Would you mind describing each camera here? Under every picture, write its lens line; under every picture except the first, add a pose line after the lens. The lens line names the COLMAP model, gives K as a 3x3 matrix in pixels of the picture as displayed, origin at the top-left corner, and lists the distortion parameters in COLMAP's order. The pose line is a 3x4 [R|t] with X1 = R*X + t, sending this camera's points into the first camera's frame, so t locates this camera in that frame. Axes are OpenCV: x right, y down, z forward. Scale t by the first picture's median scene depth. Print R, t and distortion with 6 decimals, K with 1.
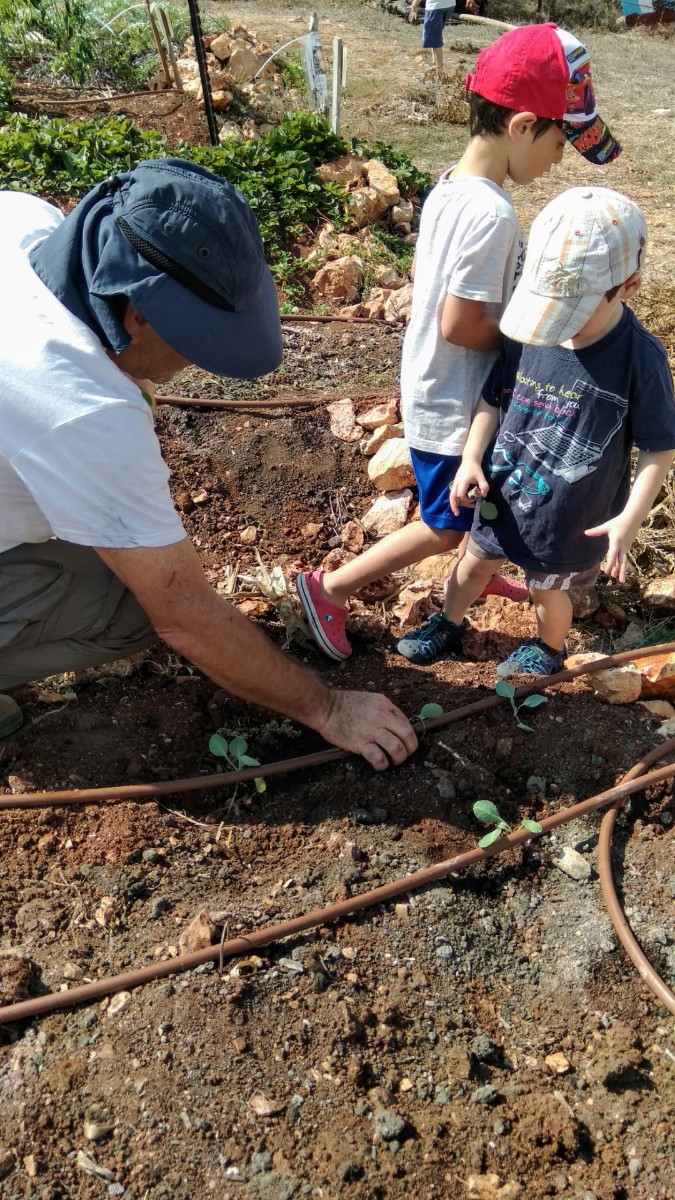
lens RADIAL K [[905.8, 0, 337.5], [0, 905.8, 600.0], [0, 0, 1]] dist [0.047950, -0.084921]
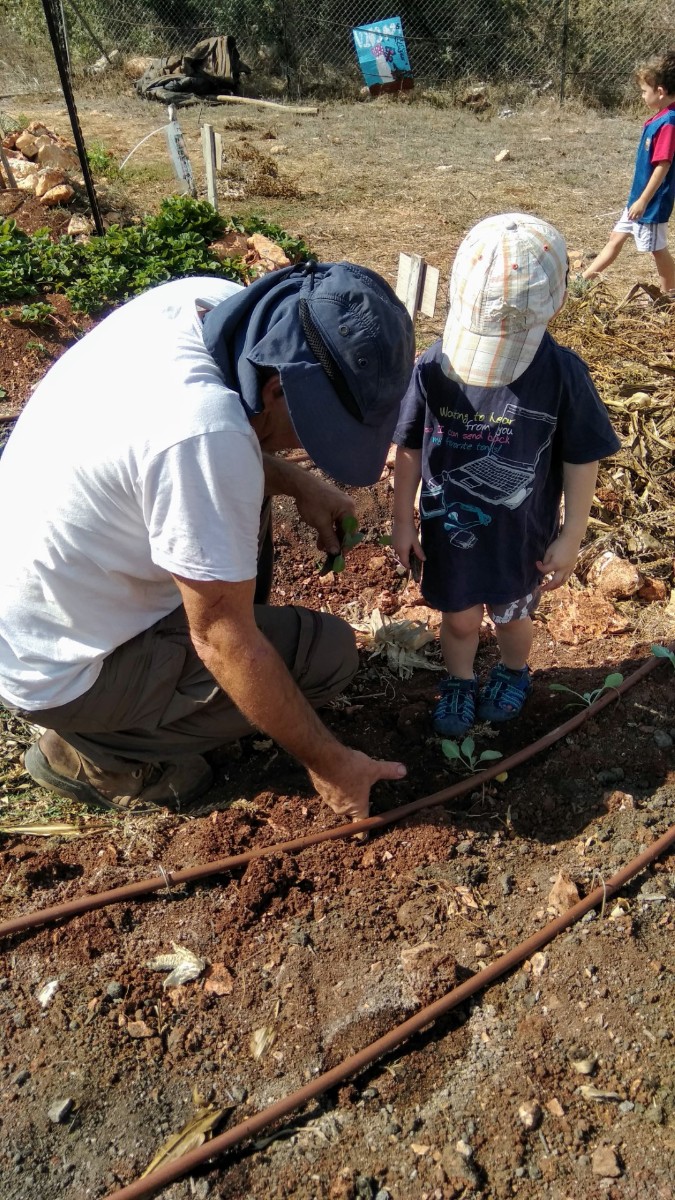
lens RADIAL K [[892.2, 0, 337.5], [0, 892.2, 600.0], [0, 0, 1]] dist [0.063854, -0.109496]
pose [[0.961569, -0.182653, 0.204995, -0.294914], [0.194625, 0.980075, -0.039670, -0.000806], [-0.193665, 0.078043, 0.977959, -0.035290]]
